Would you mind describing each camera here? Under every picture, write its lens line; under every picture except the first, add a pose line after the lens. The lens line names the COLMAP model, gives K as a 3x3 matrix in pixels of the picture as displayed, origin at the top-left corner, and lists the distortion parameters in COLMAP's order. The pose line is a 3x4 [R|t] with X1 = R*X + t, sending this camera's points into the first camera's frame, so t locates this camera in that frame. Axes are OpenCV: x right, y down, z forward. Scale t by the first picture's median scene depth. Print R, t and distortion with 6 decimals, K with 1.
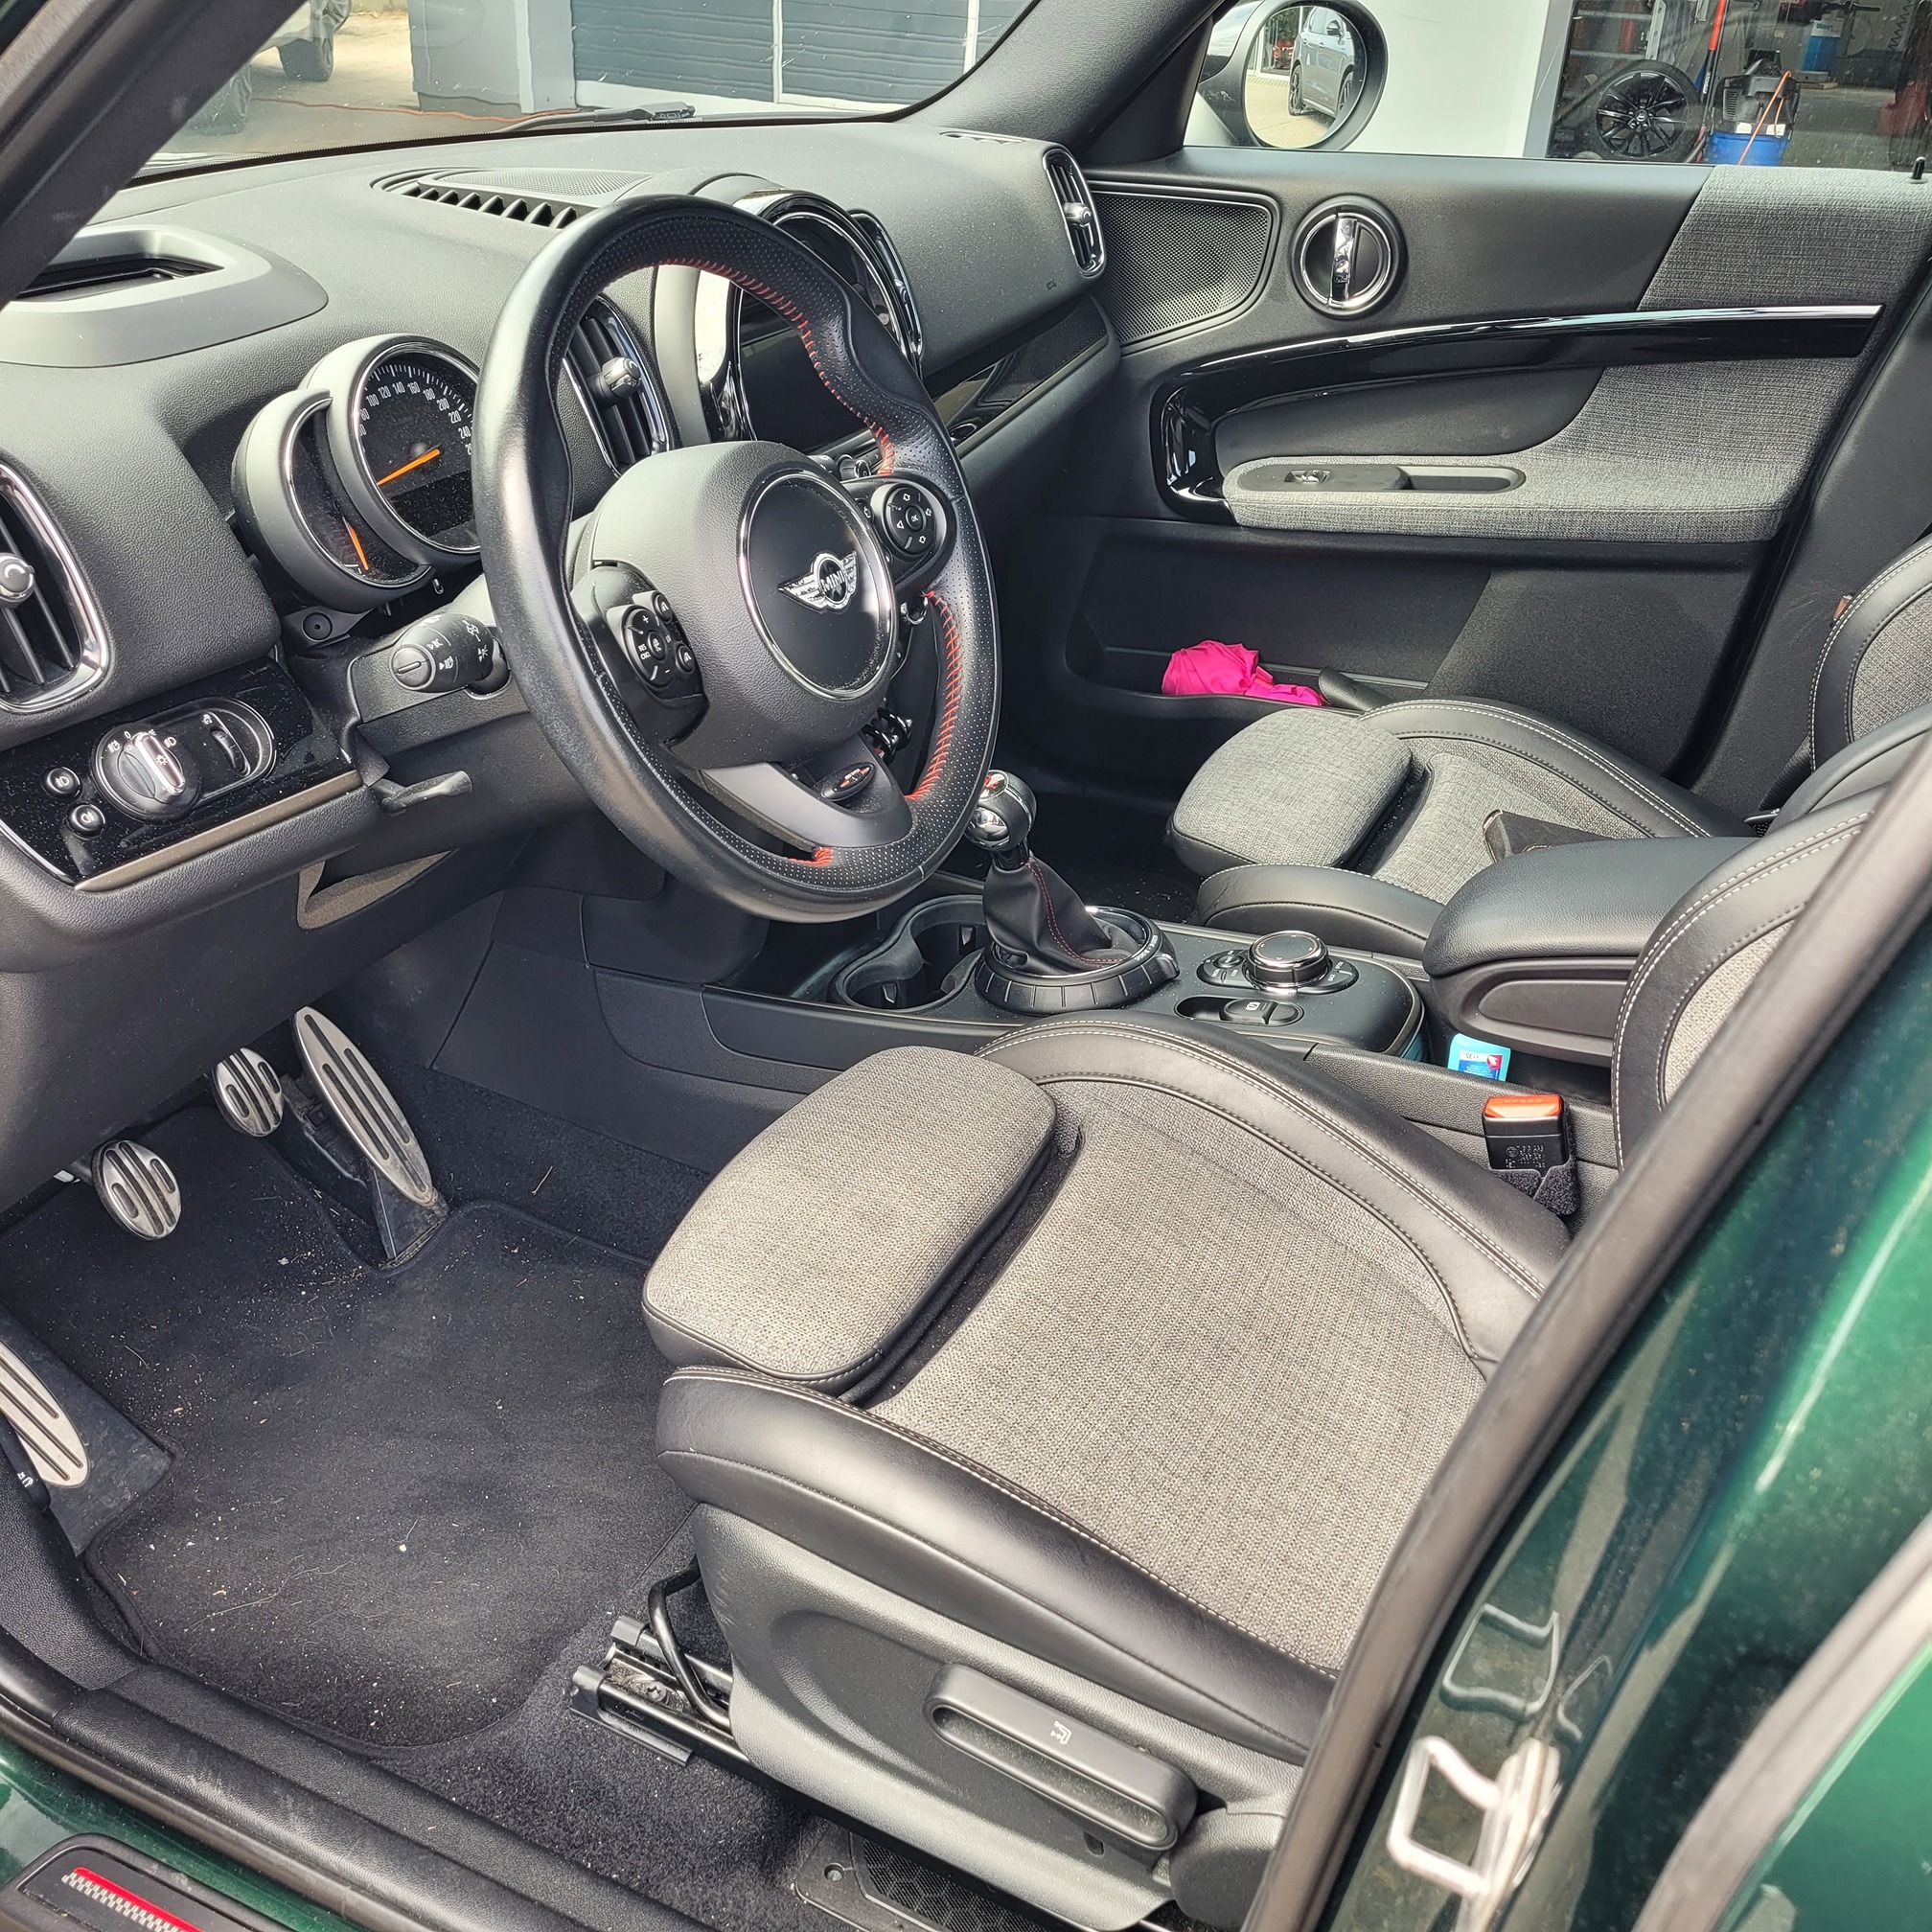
lens RADIAL K [[1996.7, 0, 1007.1], [0, 1996.7, 968.1], [0, 0, 1]] dist [0.055856, -0.050231]
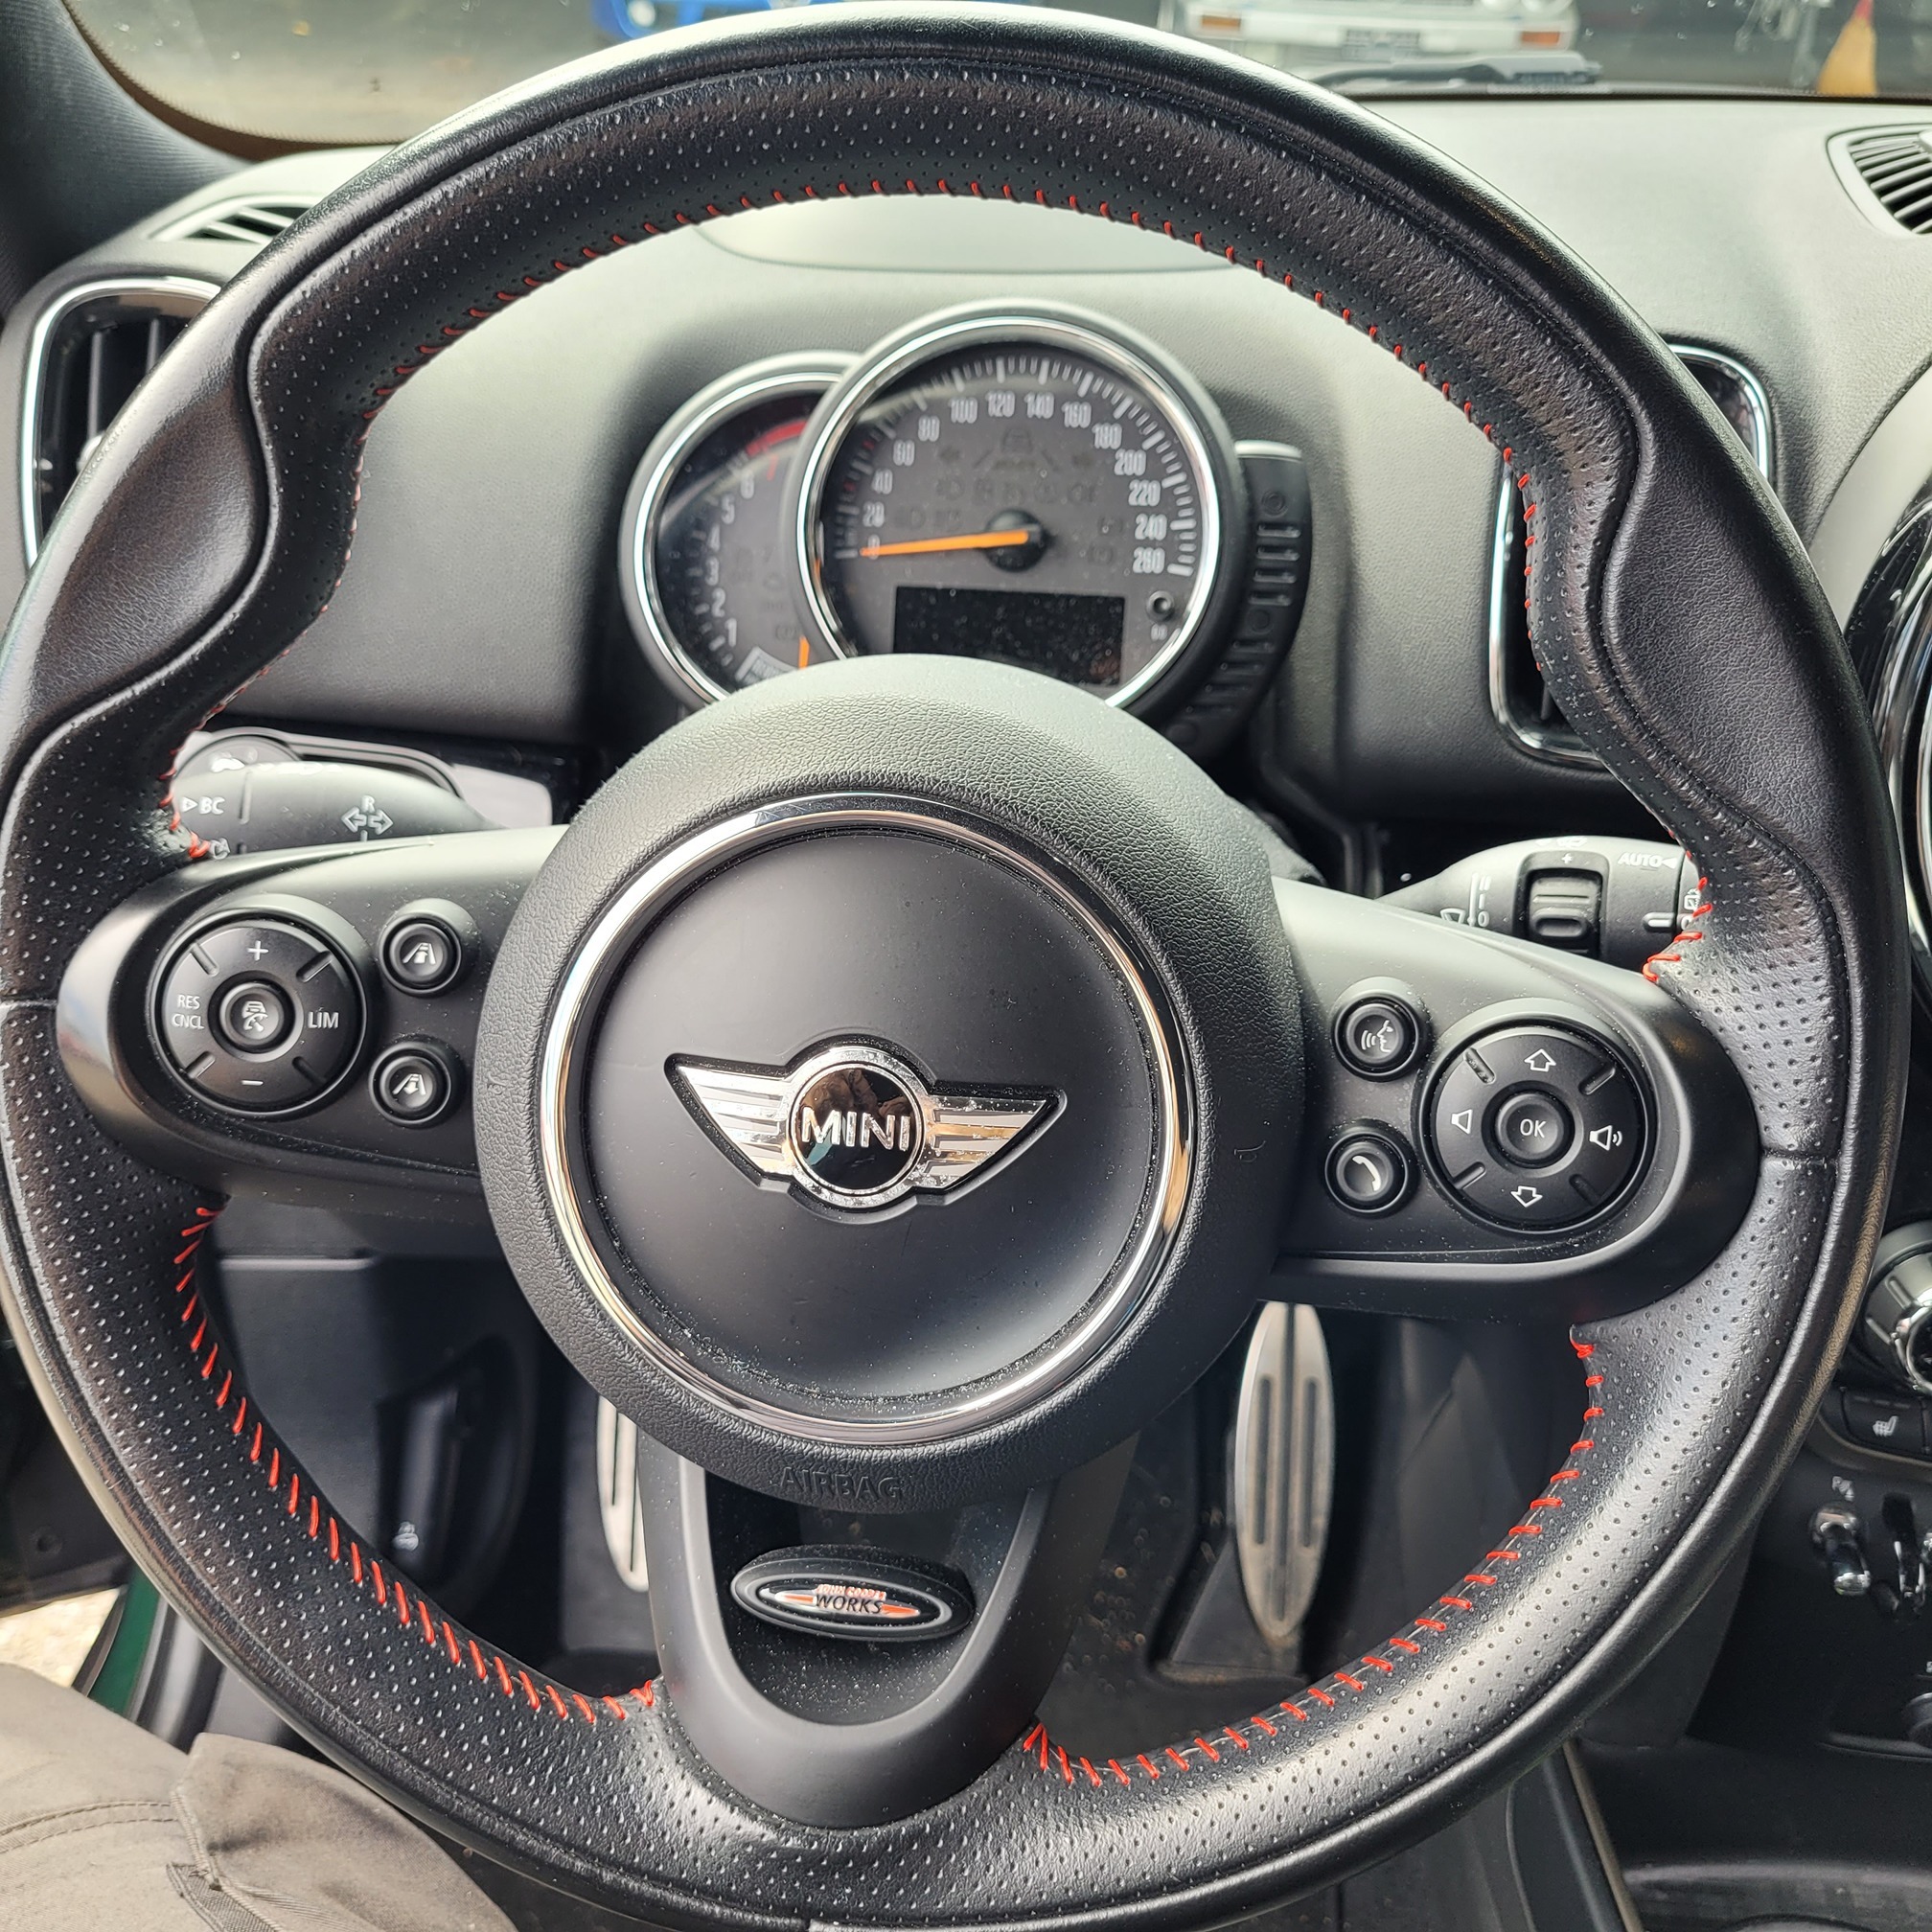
lens RADIAL K [[1983.8, 0, 966.0], [0, 1983.8, 966.0], [0, 0, 1]] dist [0.008279, 0.054554]
pose [[0.339726, 0.450791, -0.825454, 0.142528], [-0.466239, 0.842943, 0.268456, -0.237836], [0.816828, 0.293657, 0.496546, 0.623977]]
